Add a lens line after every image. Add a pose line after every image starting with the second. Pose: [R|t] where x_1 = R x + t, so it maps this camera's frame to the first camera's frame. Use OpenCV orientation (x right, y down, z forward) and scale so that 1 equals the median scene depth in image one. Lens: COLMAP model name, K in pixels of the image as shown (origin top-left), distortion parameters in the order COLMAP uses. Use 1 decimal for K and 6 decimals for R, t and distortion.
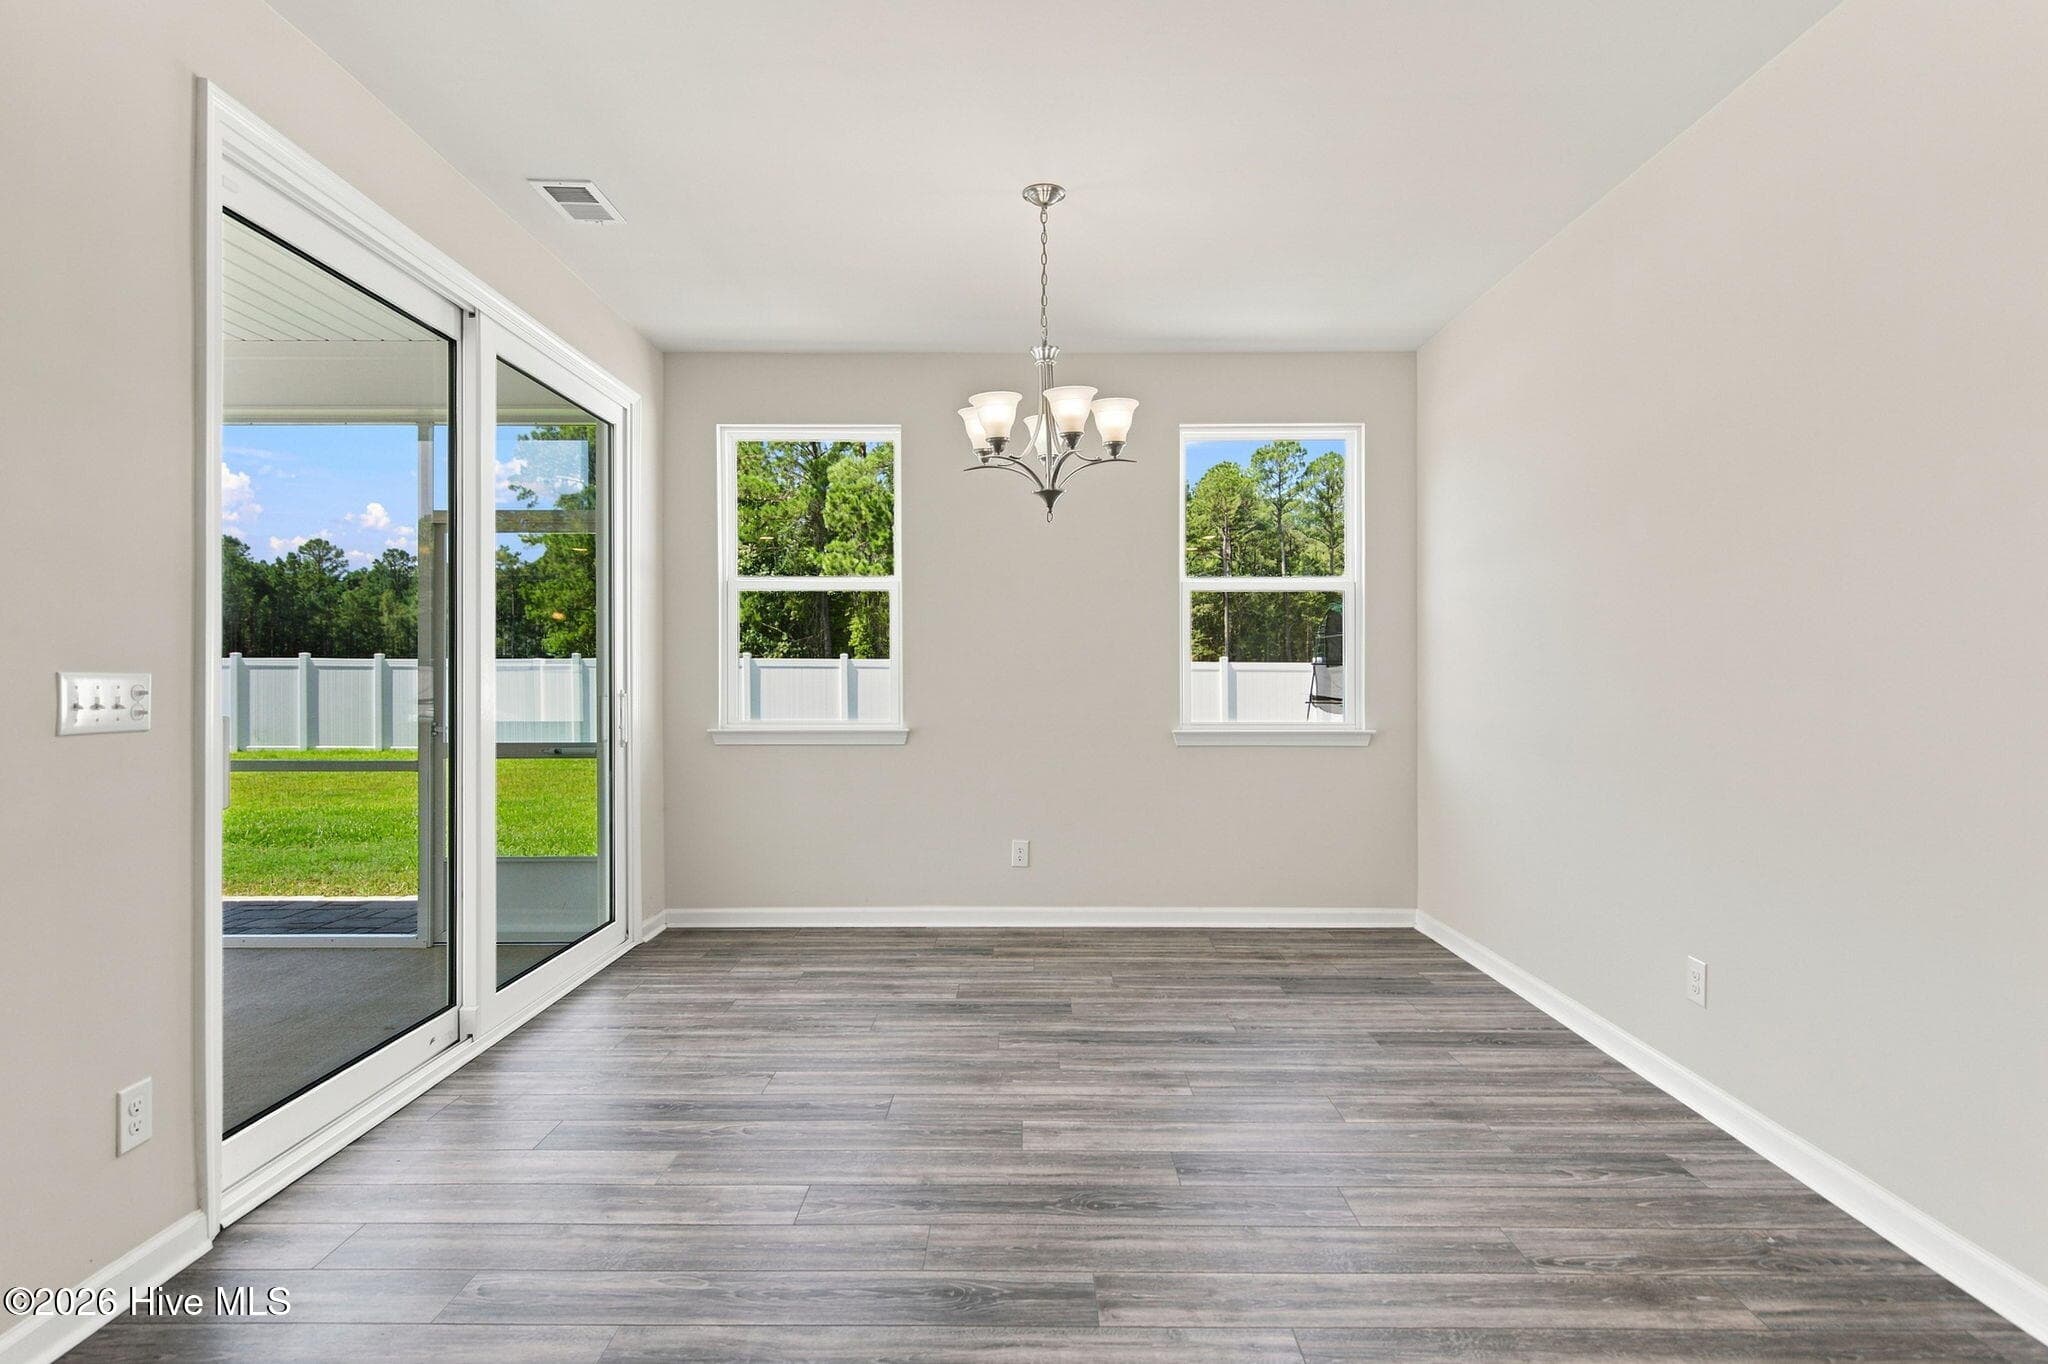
lens RADIAL K [[1031.8, 0, 1024.0], [0, 1031.8, 682.0], [0, 0, 1]] dist [0.042915, -0.037441]
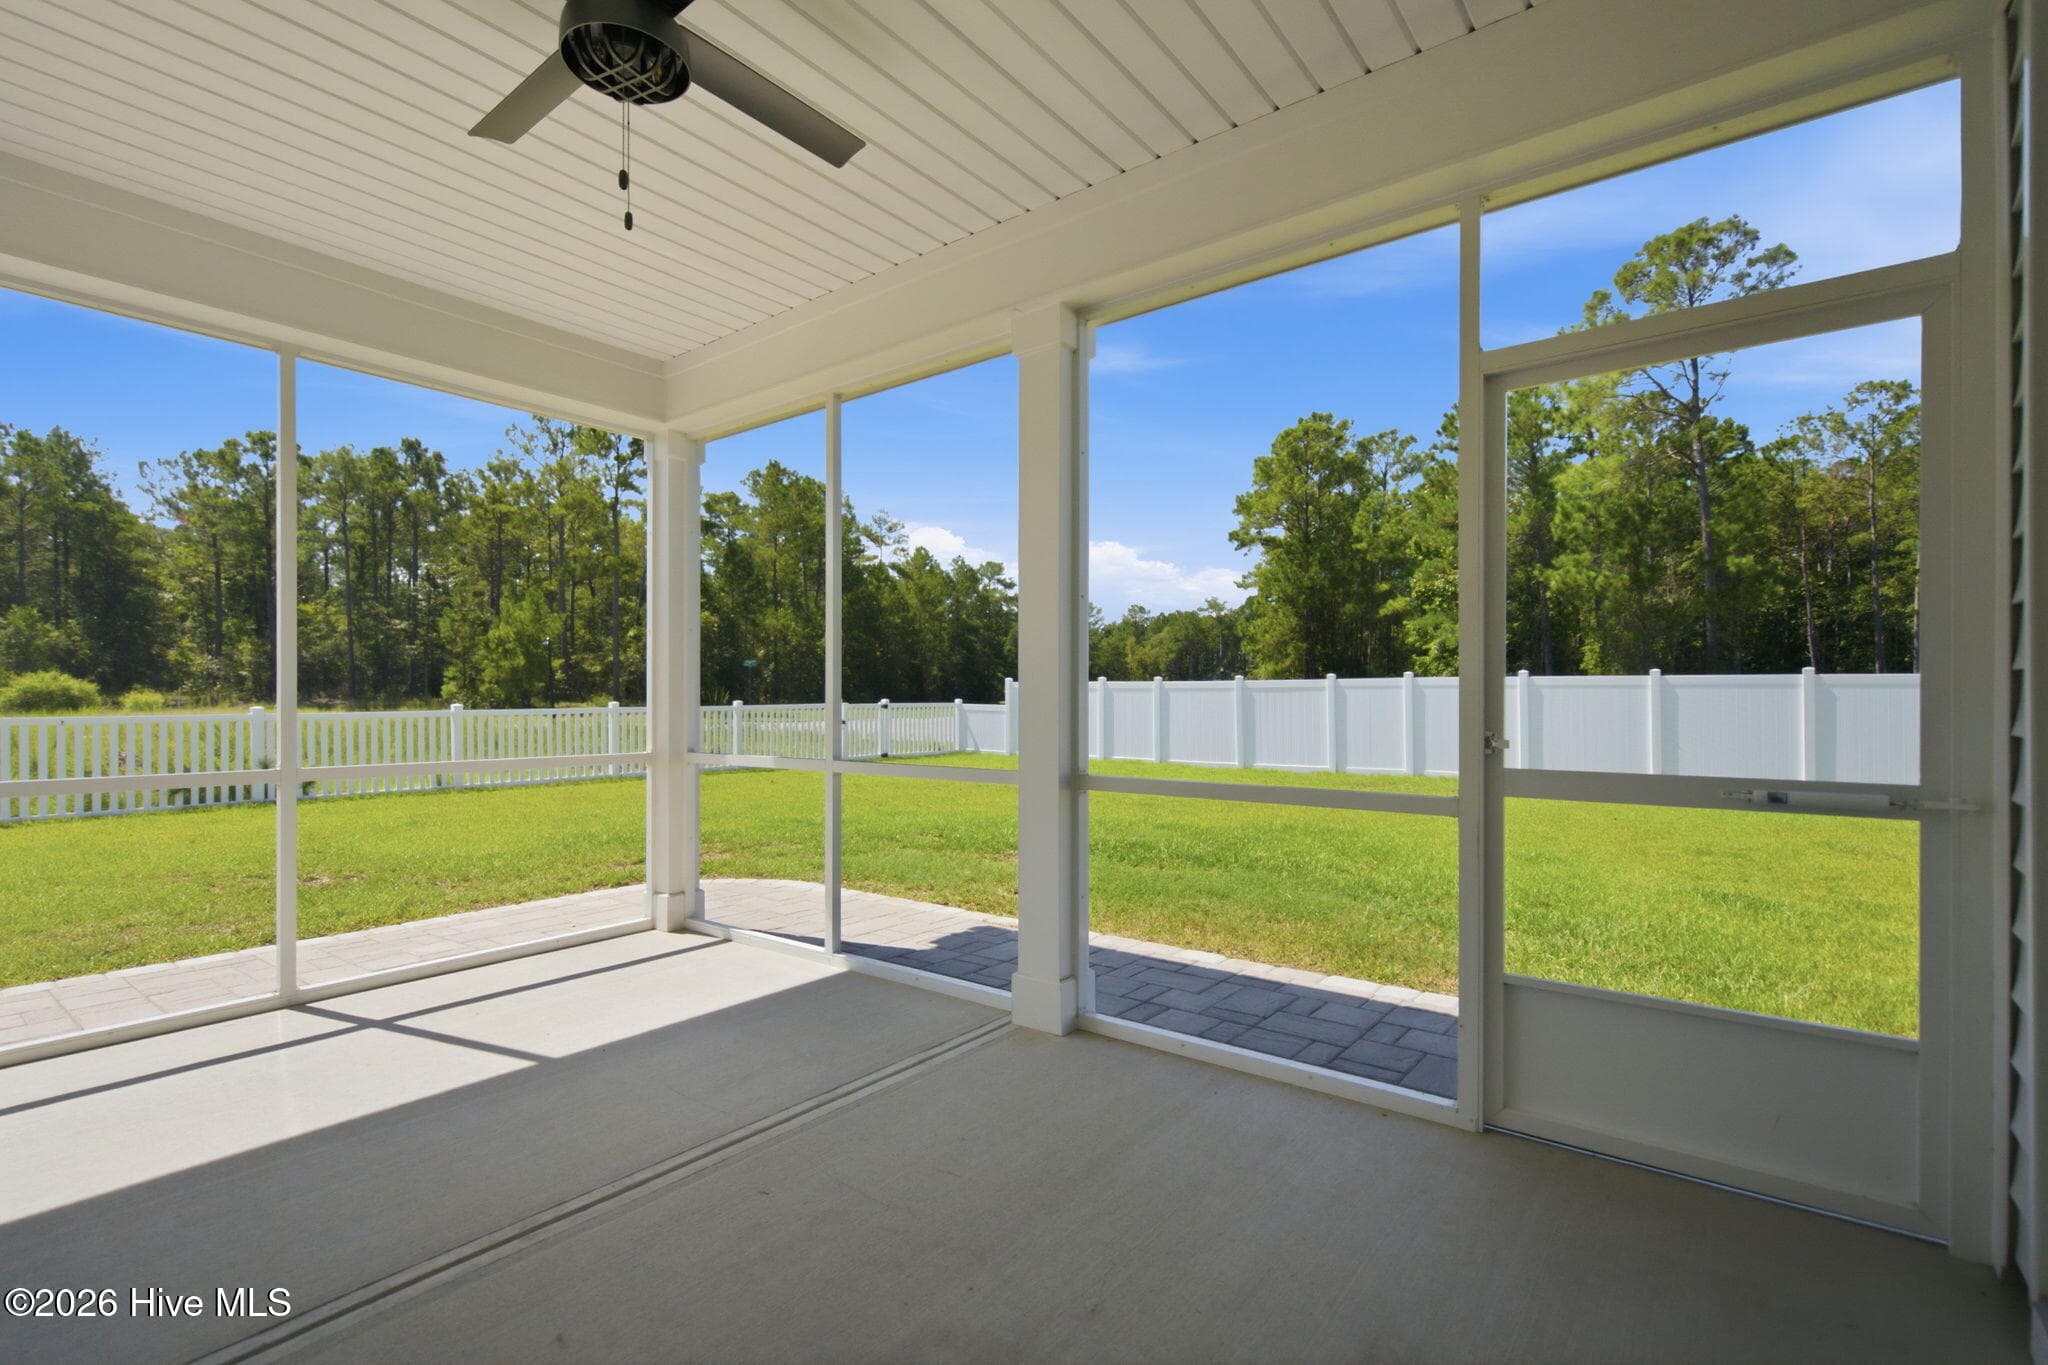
lens RADIAL K [[935.8, 0, 1024.9], [0, 935.8, 709.7], [0, 0, 1]] dist [-0.001657, -0.000176]
pose [[0.791120, 0.008046, -0.611608, -0.542913], [-0.008492, 0.999962, 0.002171, 0.033747], [0.611602, 0.003477, 0.791158, 0.528978]]
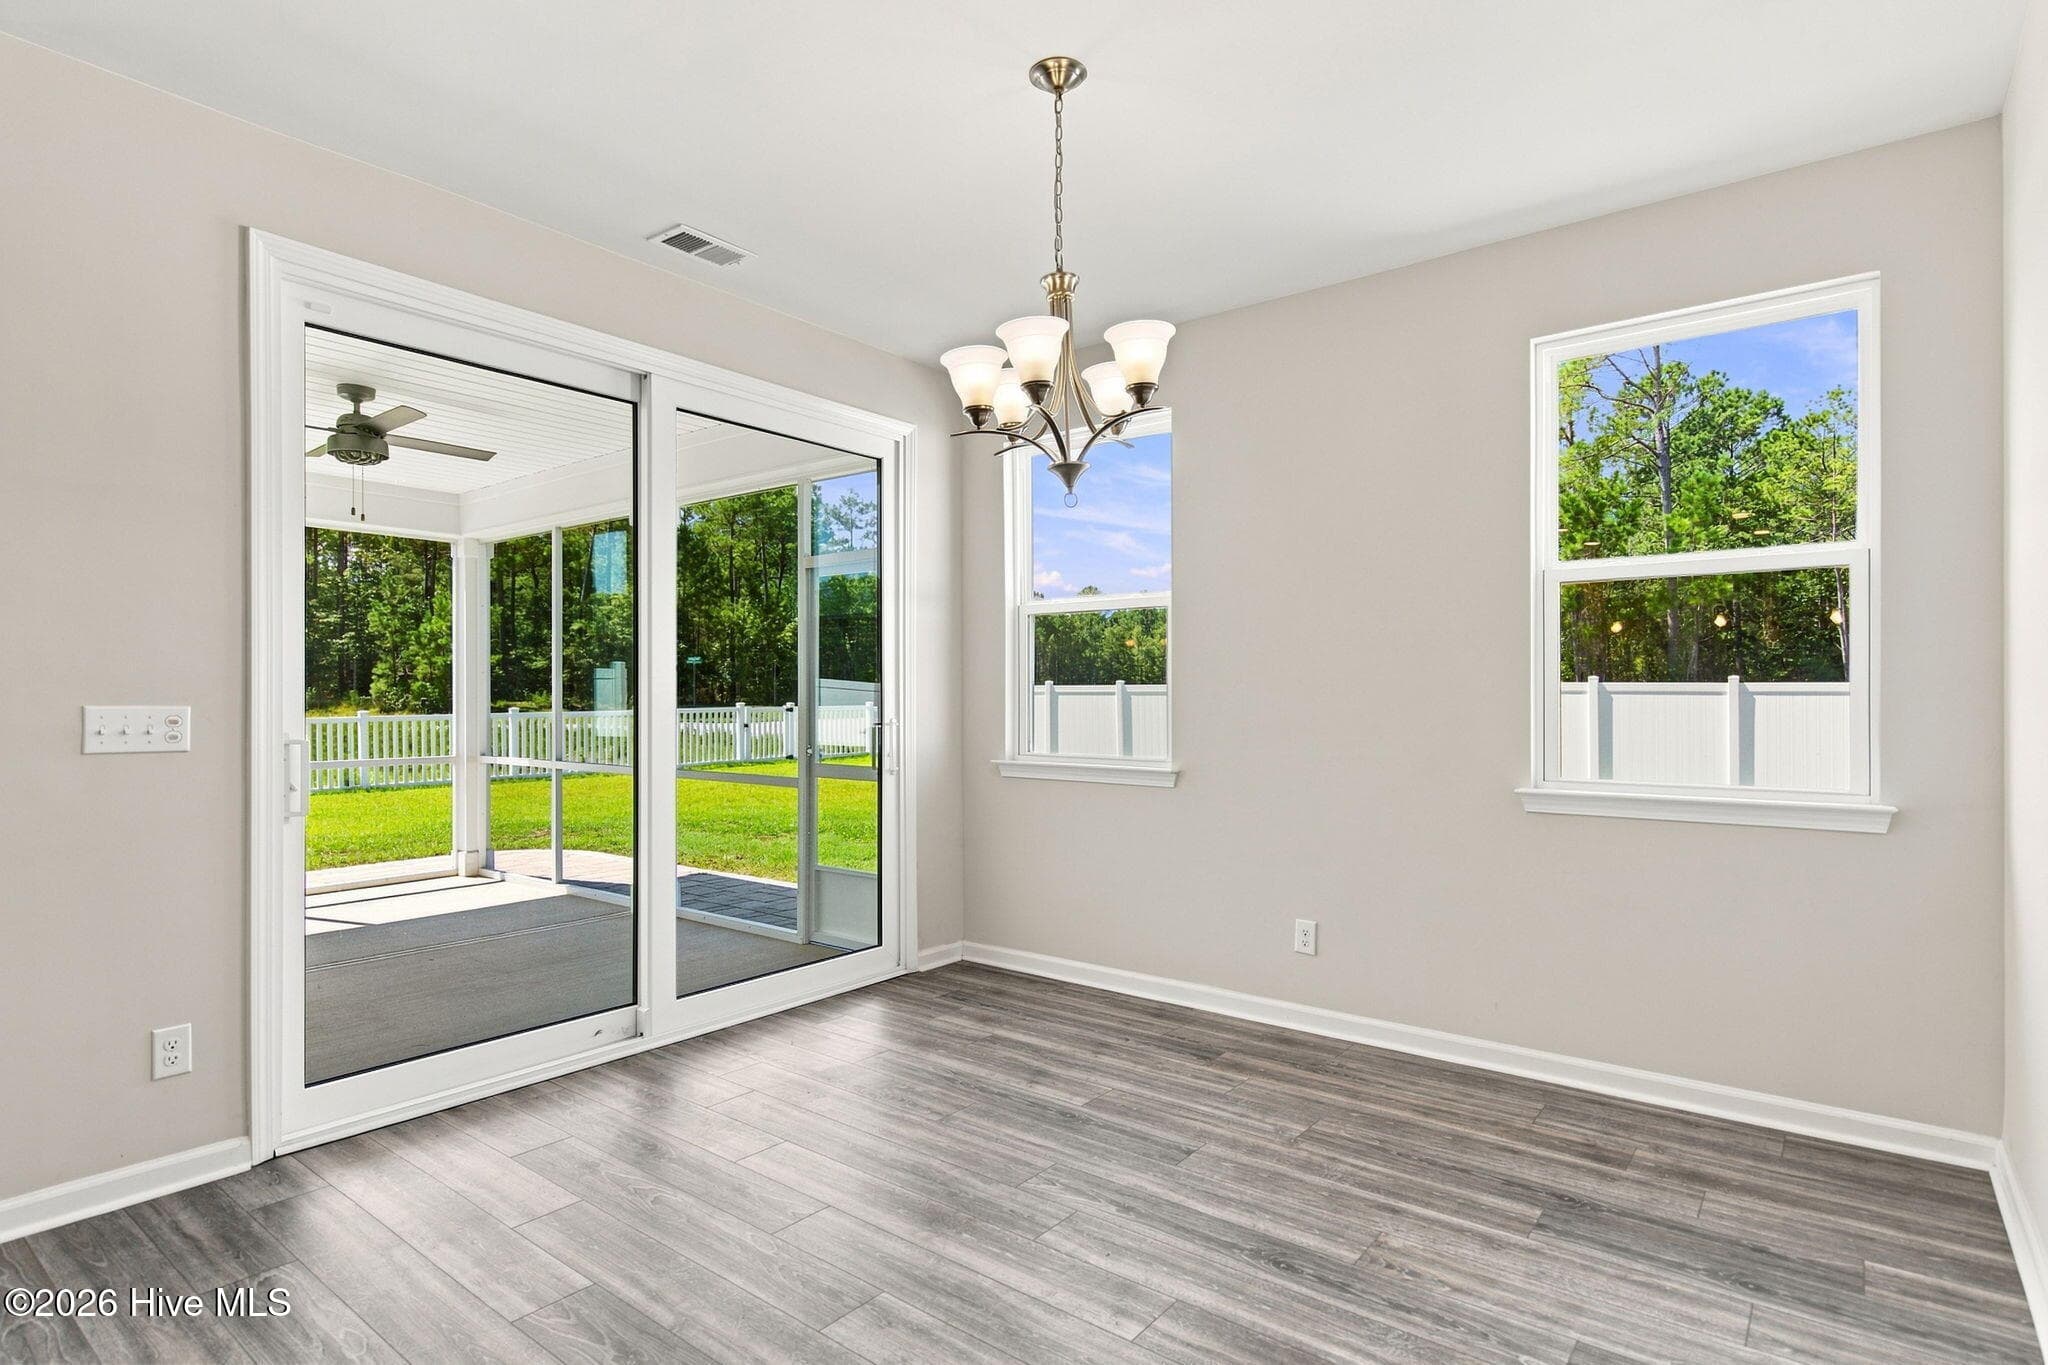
lens RADIAL K [[1040.9, 0, 1025.5], [0, 1040.9, 708.1], [0, 0, 1]] dist [0.001687, -0.000111]
pose [[0.790438, 0.007951, -0.612491, 0.365719], [-0.006788, 0.999968, 0.004221, -0.009007], [0.612505, 0.000821, 0.790467, 0.301577]]
